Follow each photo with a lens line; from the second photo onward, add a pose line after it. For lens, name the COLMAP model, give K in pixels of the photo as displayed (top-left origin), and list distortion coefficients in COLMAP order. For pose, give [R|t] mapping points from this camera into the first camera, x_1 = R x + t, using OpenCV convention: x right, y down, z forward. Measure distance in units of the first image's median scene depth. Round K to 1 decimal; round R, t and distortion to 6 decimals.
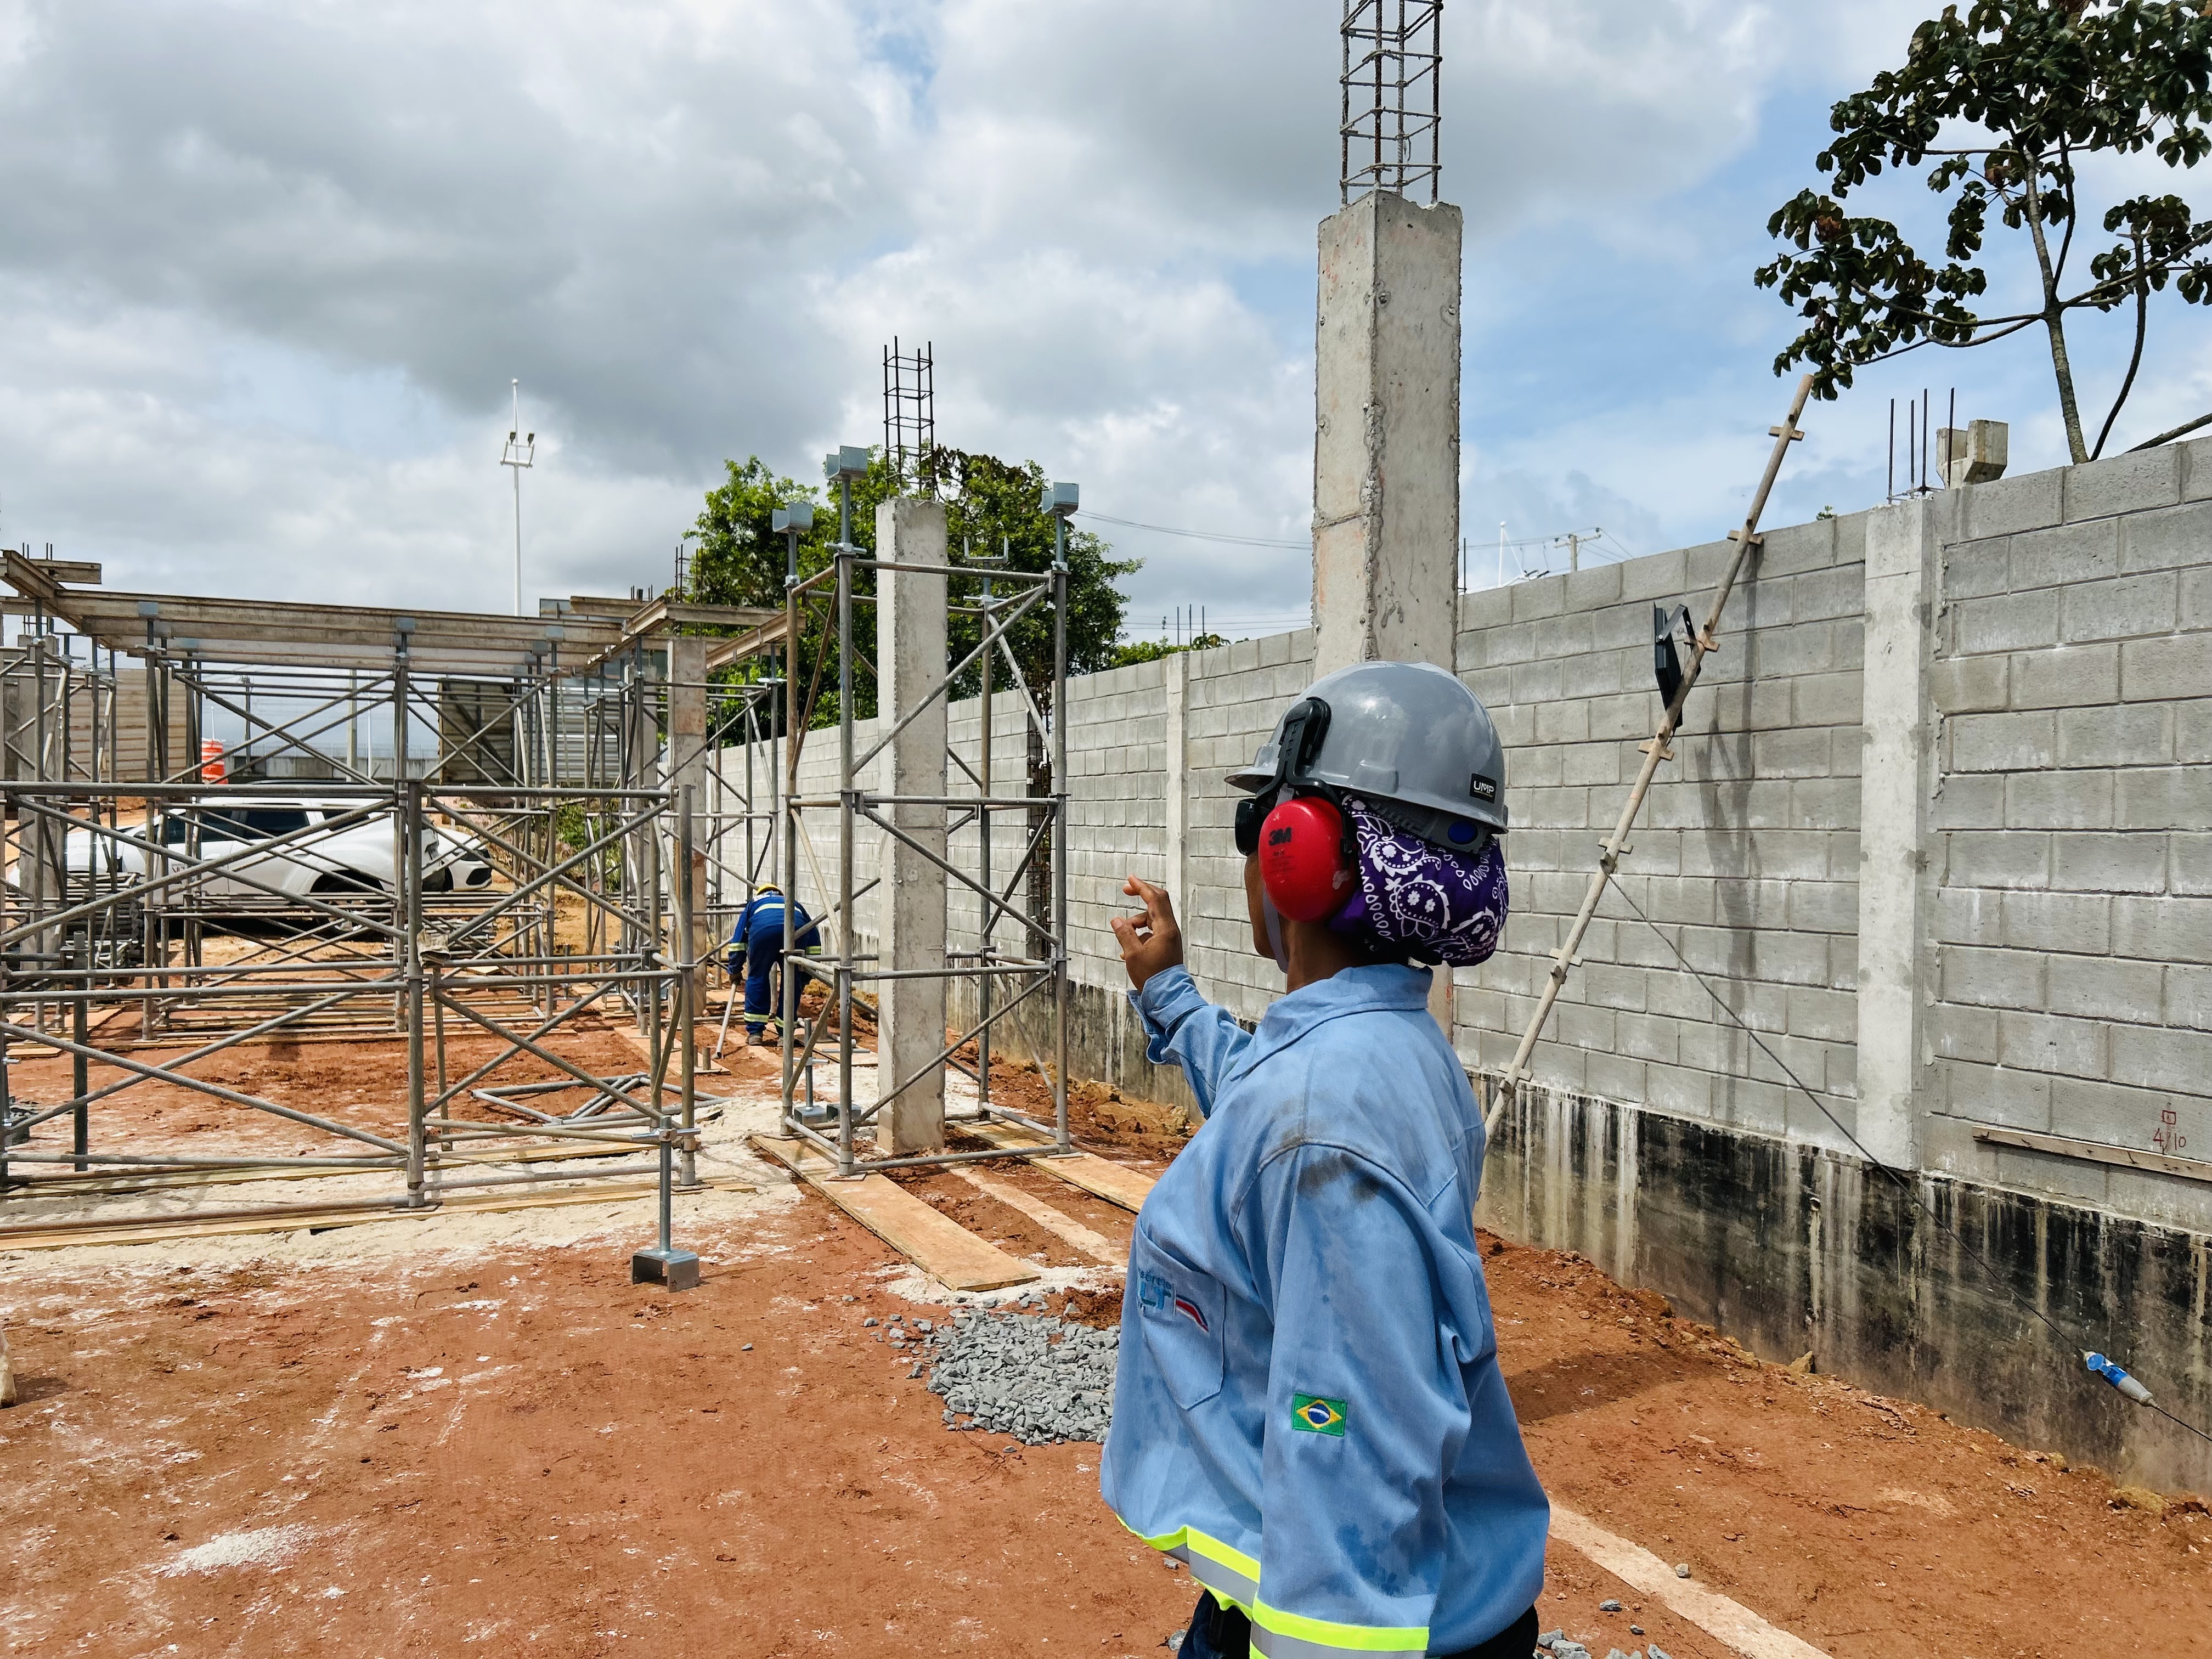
lens RADIAL K [[1653.7, 0, 1106.0], [0, 1653.7, 829.5], [0, 0, 1]] dist [0.005842, -0.003359]
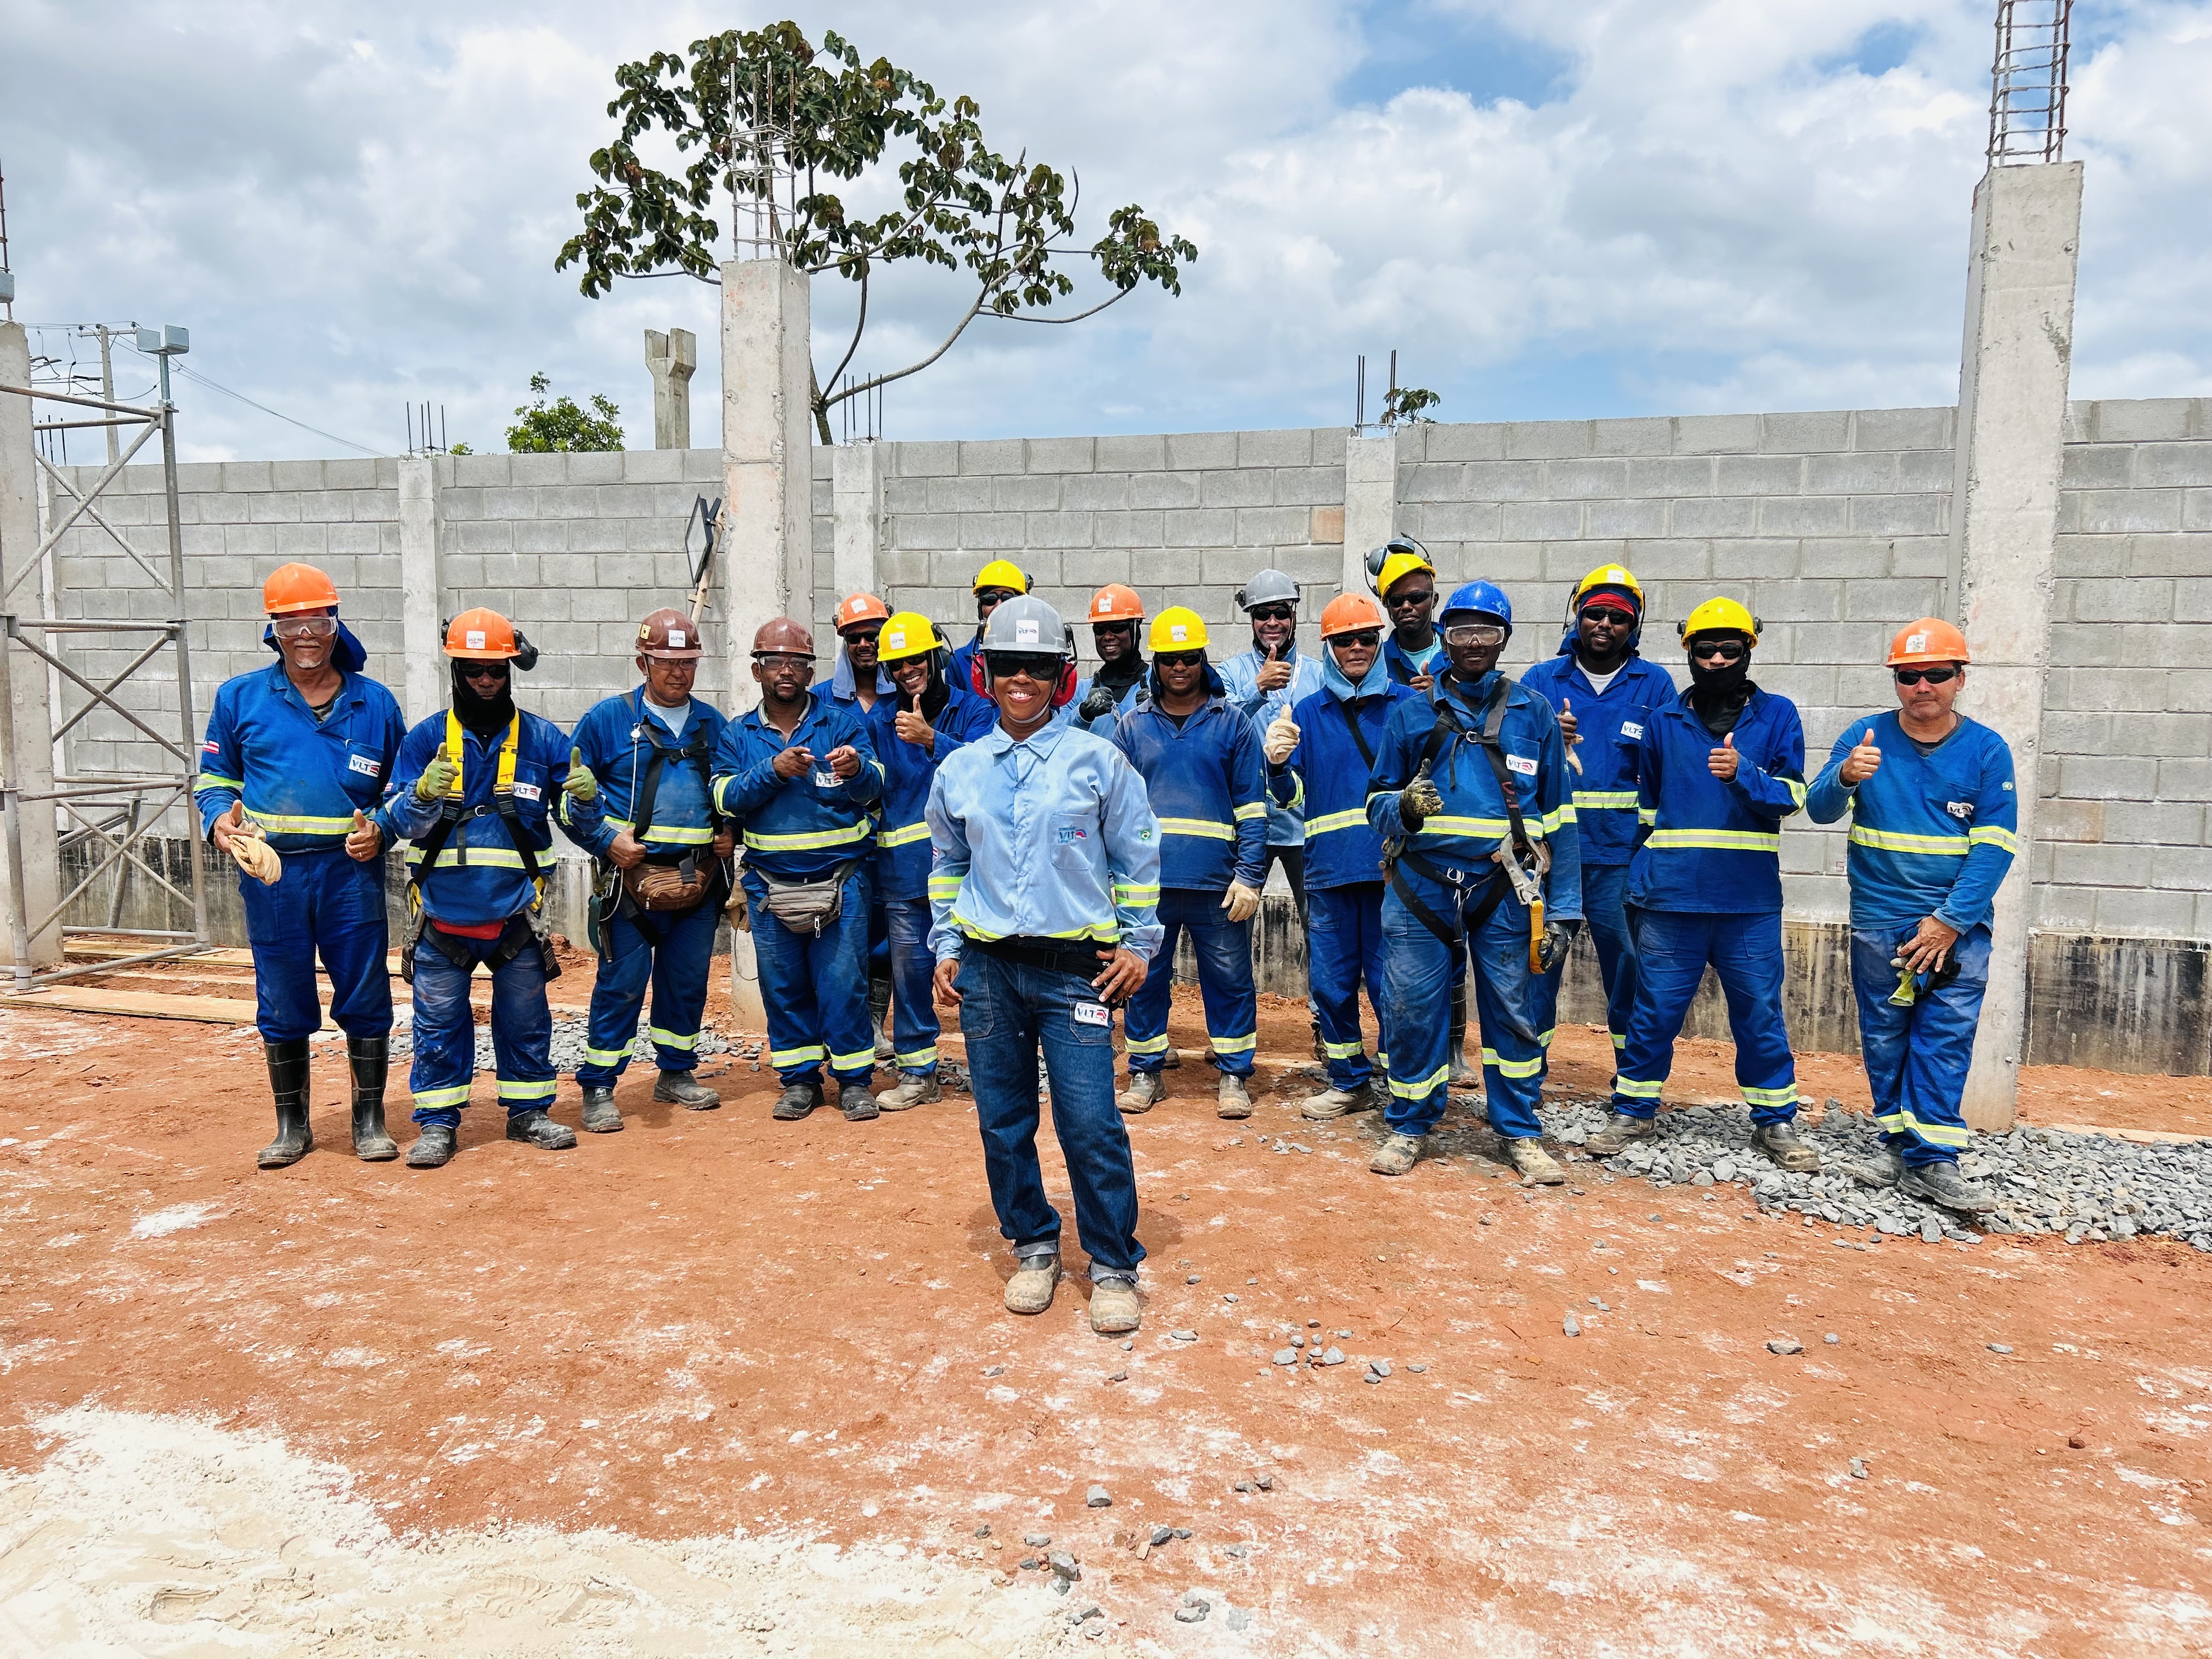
lens RADIAL K [[1688.8, 0, 1106.0], [0, 1688.8, 829.5], [0, 0, 1]] dist [-0.079344, -0.002784]
pose [[0.646535, -0.068490, 0.759803, -0.459295], [-0.014085, 0.994720, 0.101651, -0.003579], [-0.762754, -0.076422, 0.642157, -0.161437]]
